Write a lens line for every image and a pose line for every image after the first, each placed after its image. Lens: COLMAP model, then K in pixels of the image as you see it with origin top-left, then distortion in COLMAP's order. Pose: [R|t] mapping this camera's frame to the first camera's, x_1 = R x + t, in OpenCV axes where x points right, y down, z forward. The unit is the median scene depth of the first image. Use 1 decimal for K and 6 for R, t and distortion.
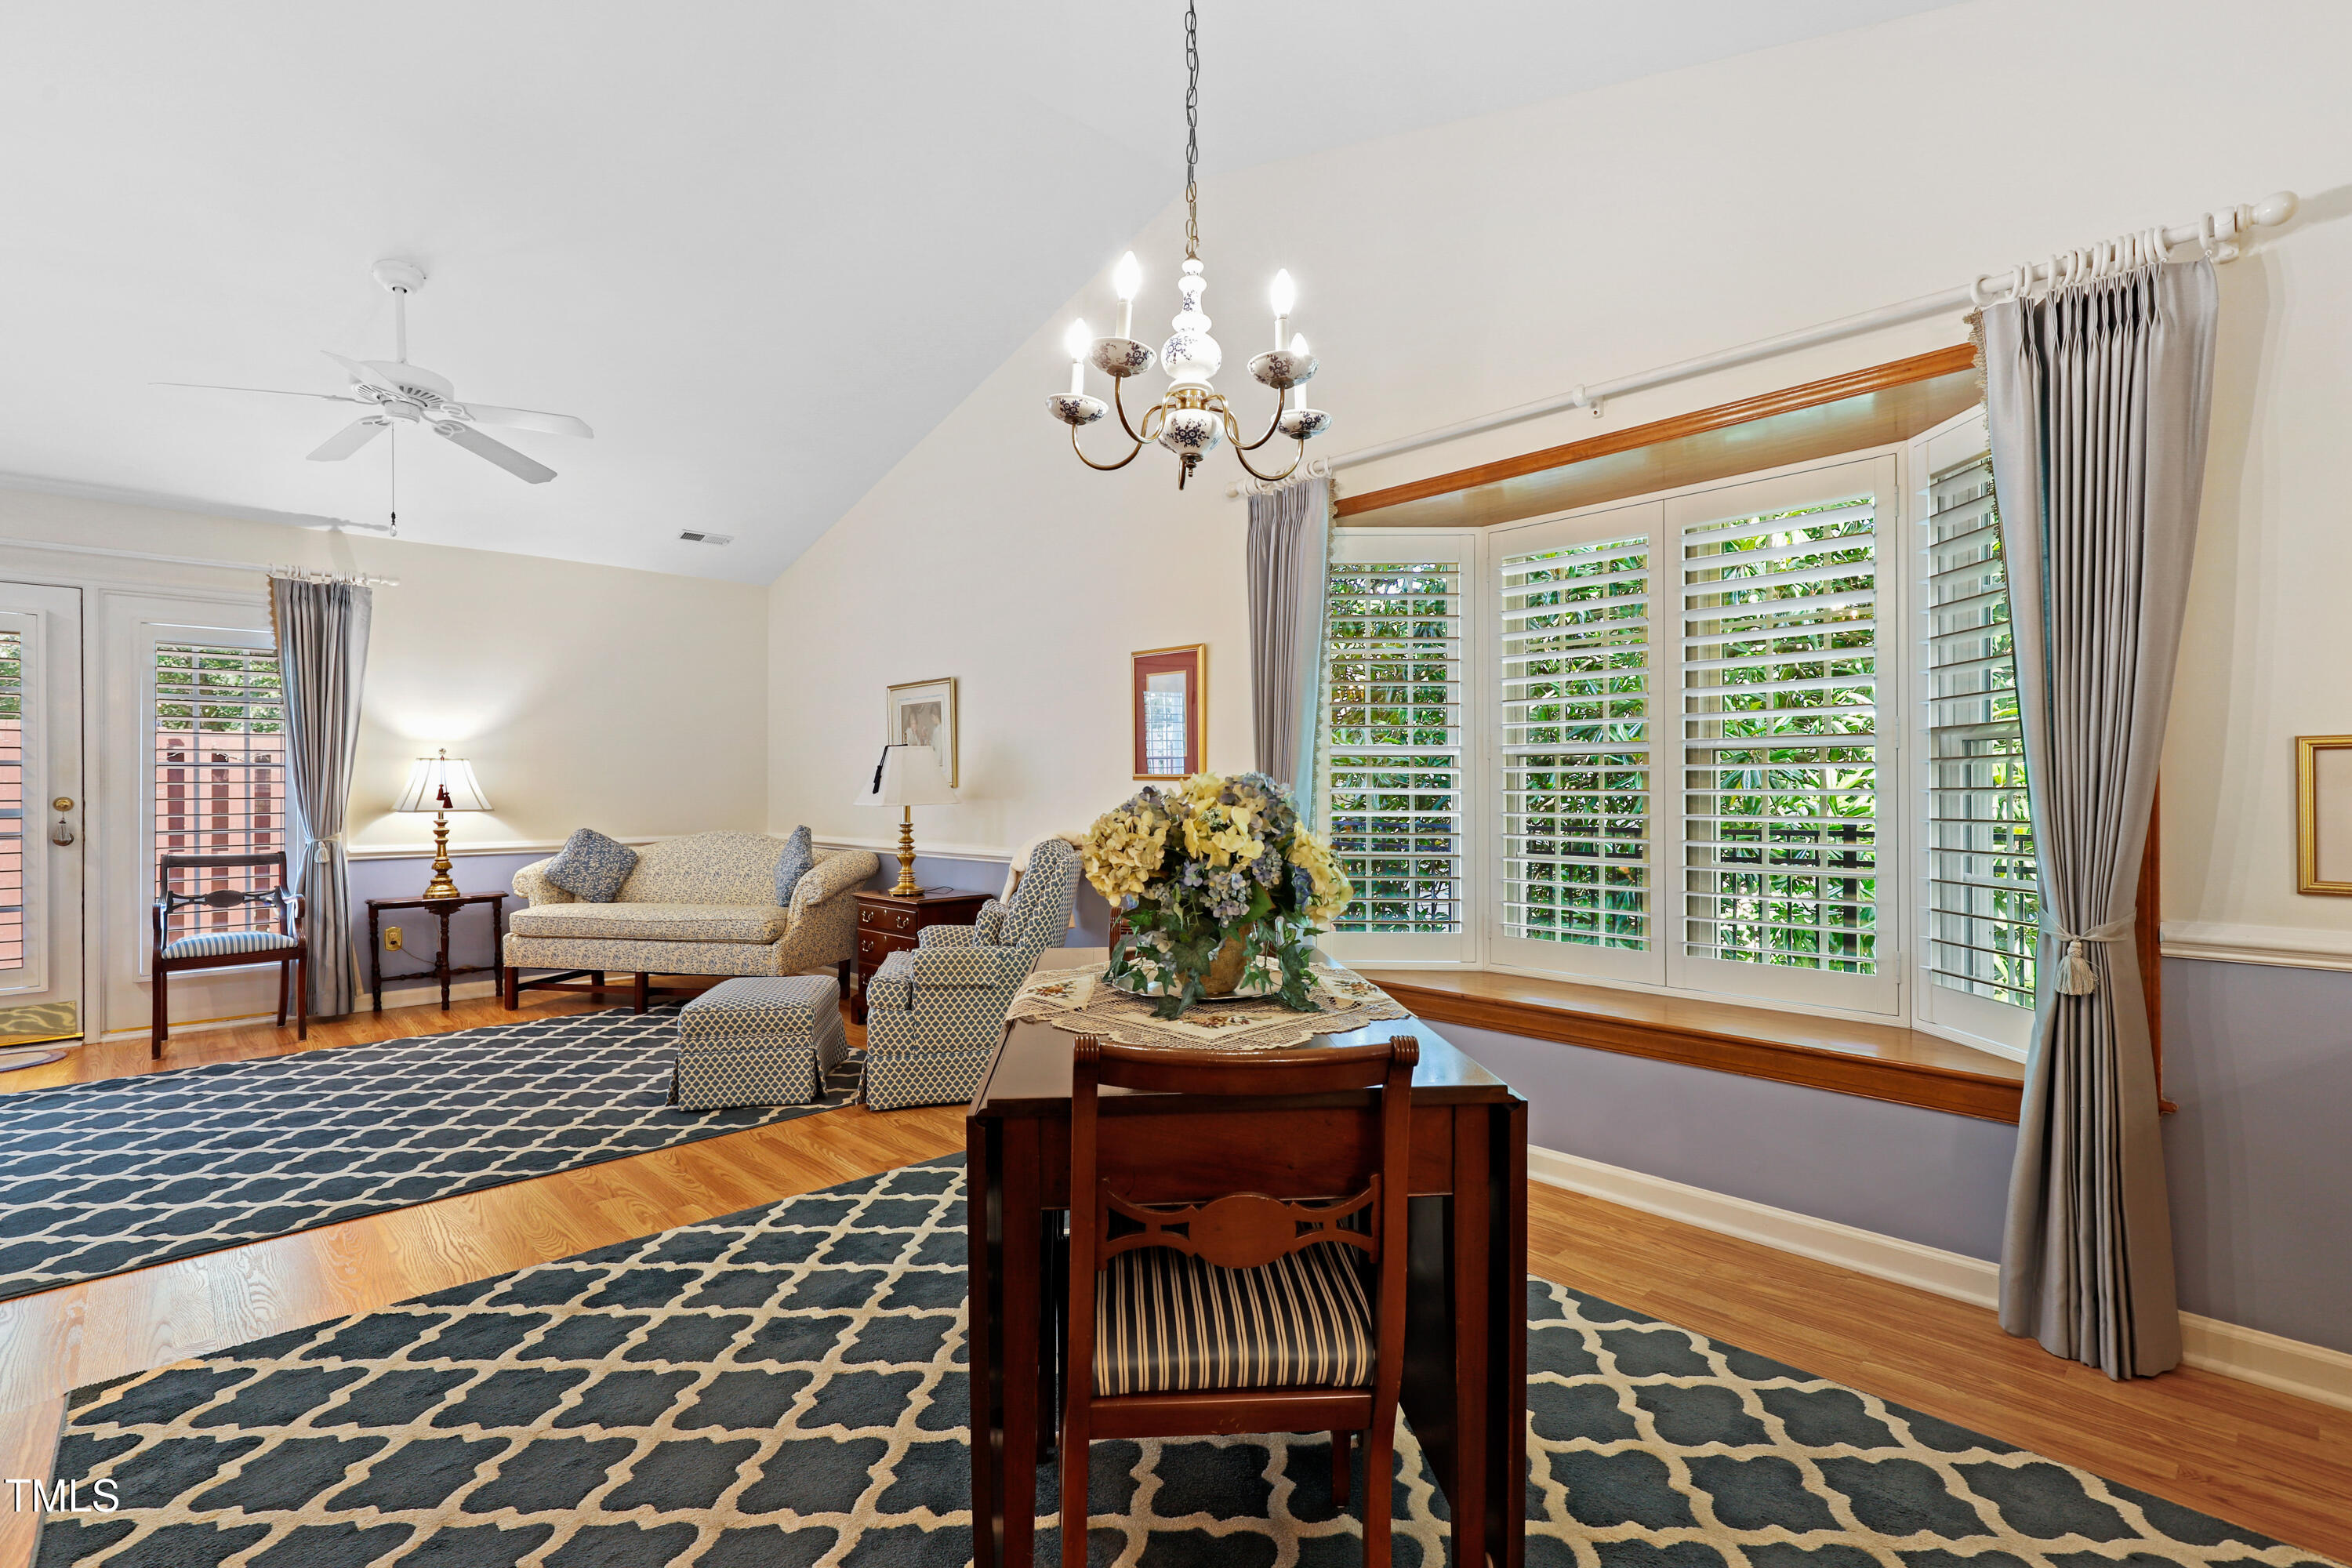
lens RADIAL K [[1080.7, 0, 1189.4], [0, 1080.7, 782.3], [0, 0, 1]] dist [0.008701, 0.001310]
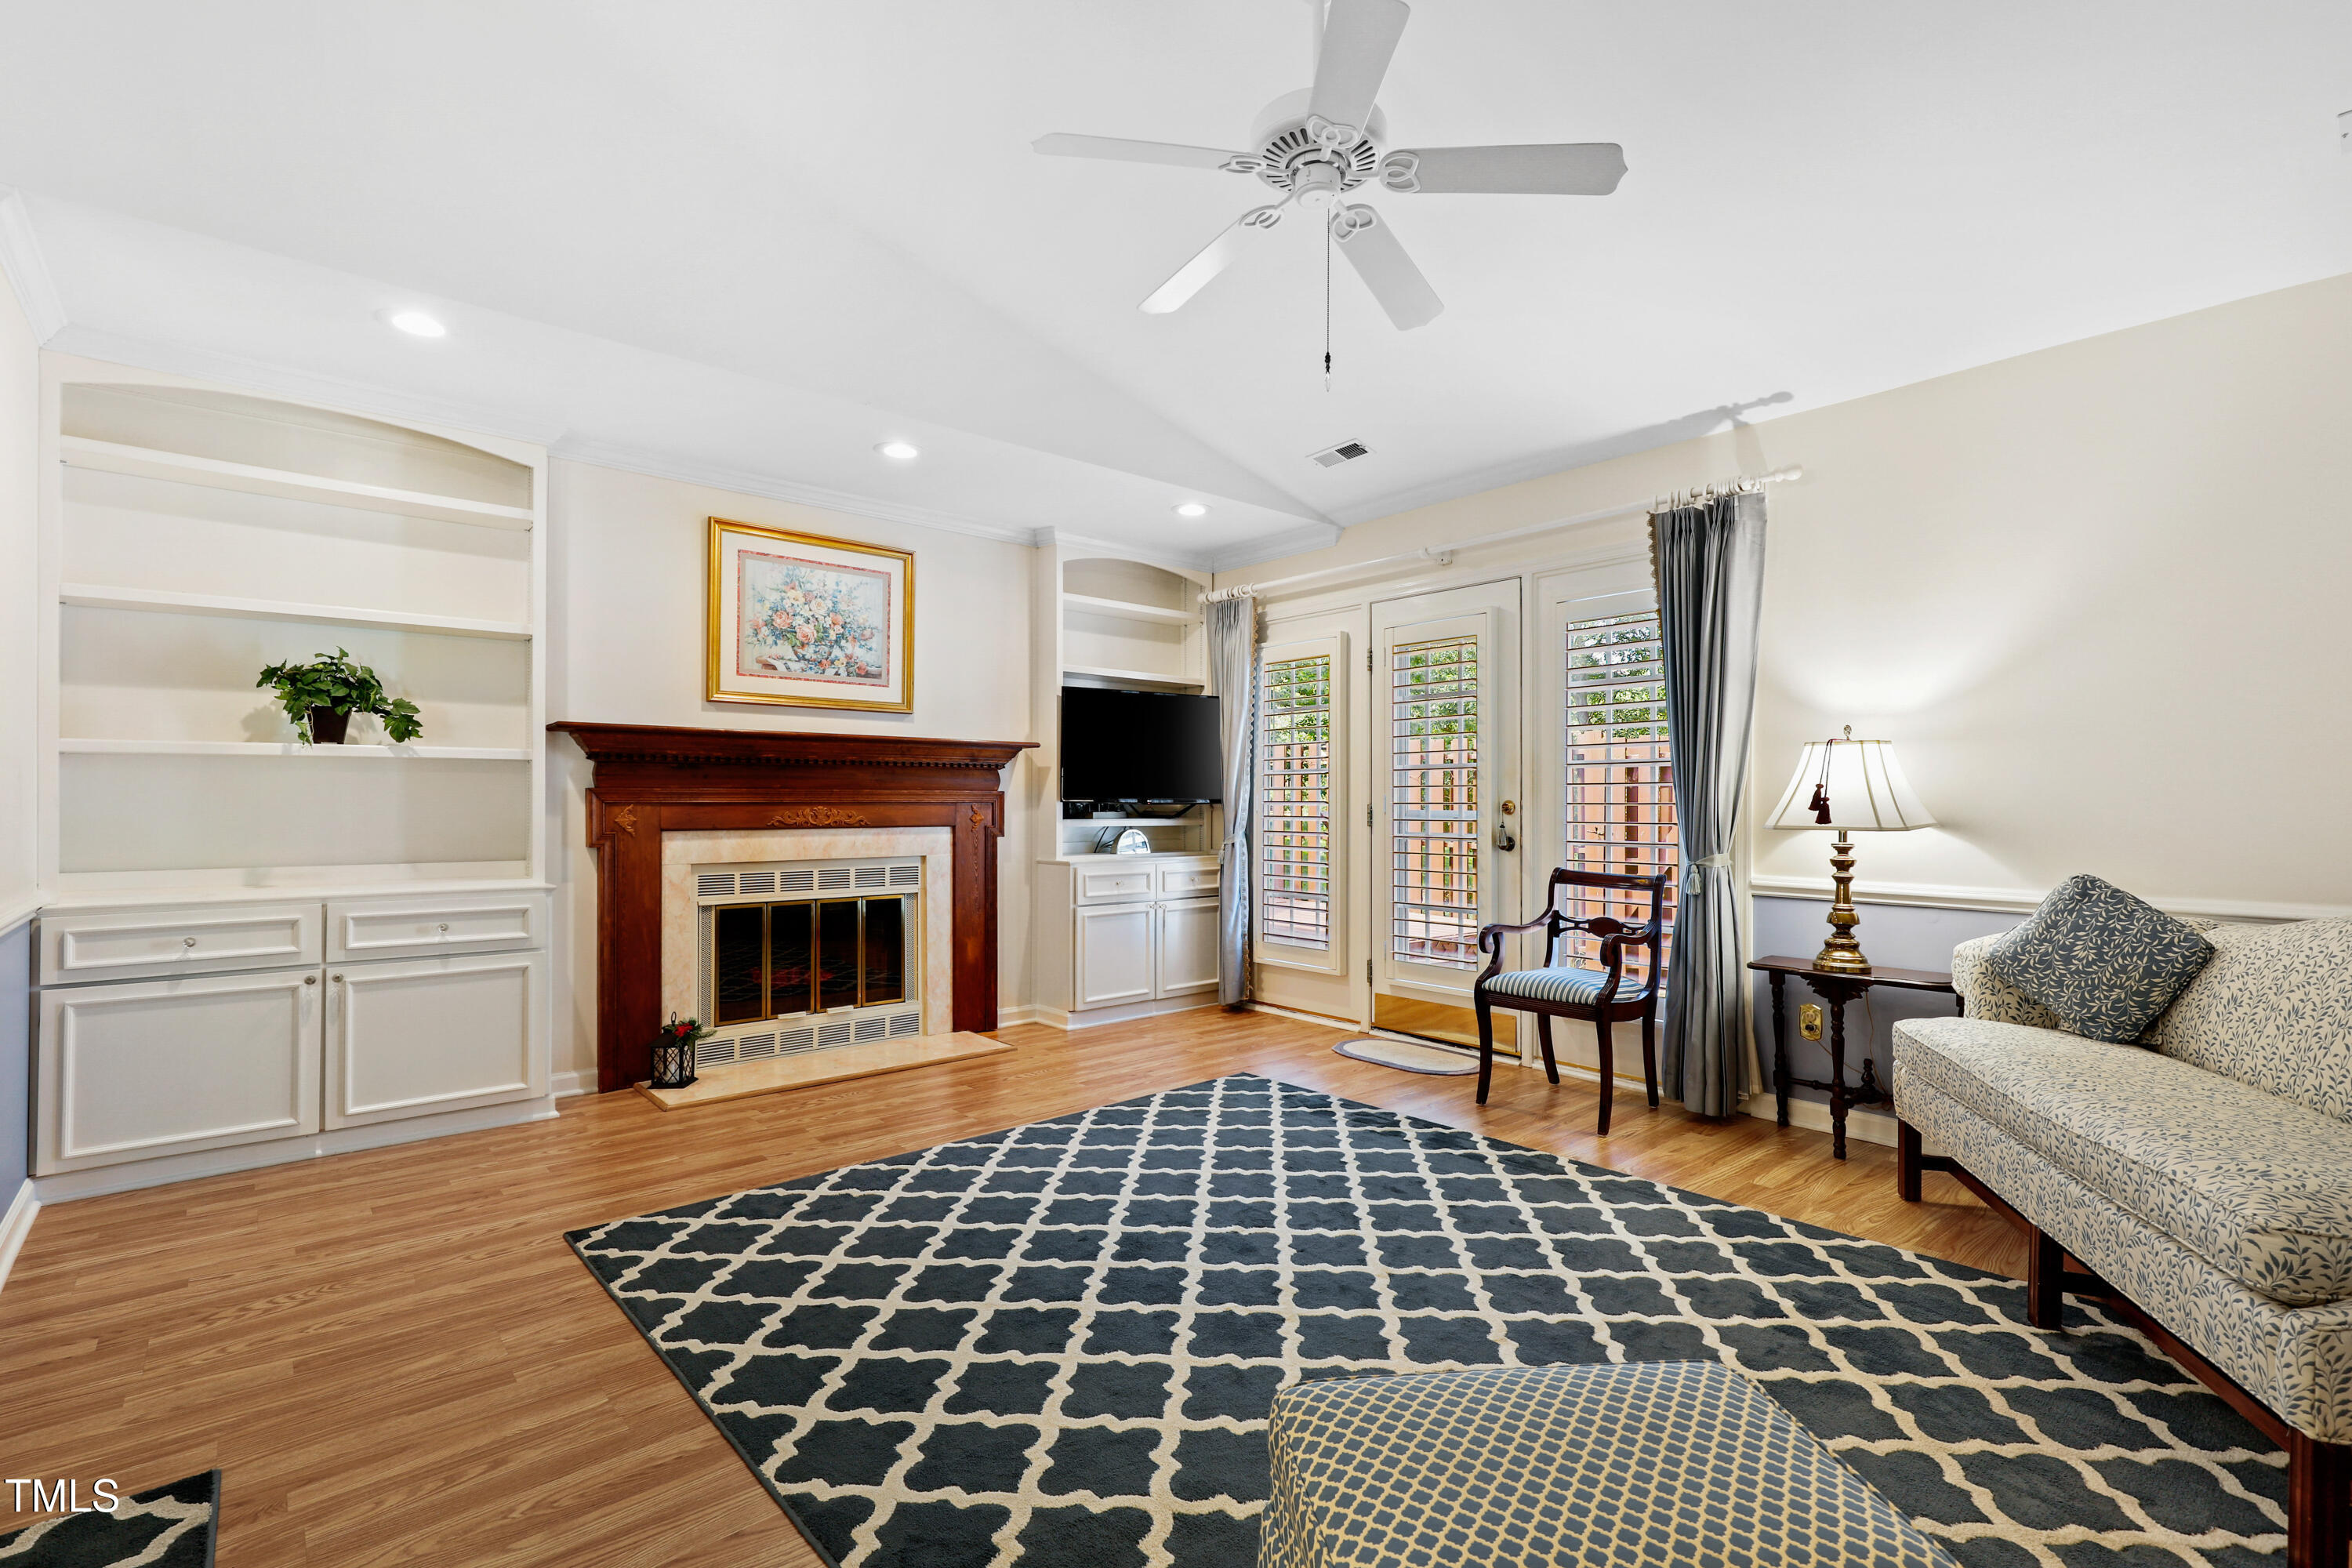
lens RADIAL K [[1080.7, 0, 1199.5], [0, 1080.7, 794.5], [0, 0, 1]] dist [0.008701, 0.001310]
pose [[-0.042165, 0.001871, -0.999109, -0.070609], [0.001830, 0.999997, 0.001795, 0.006172], [0.999109, -0.001752, -0.042169, 0.697192]]
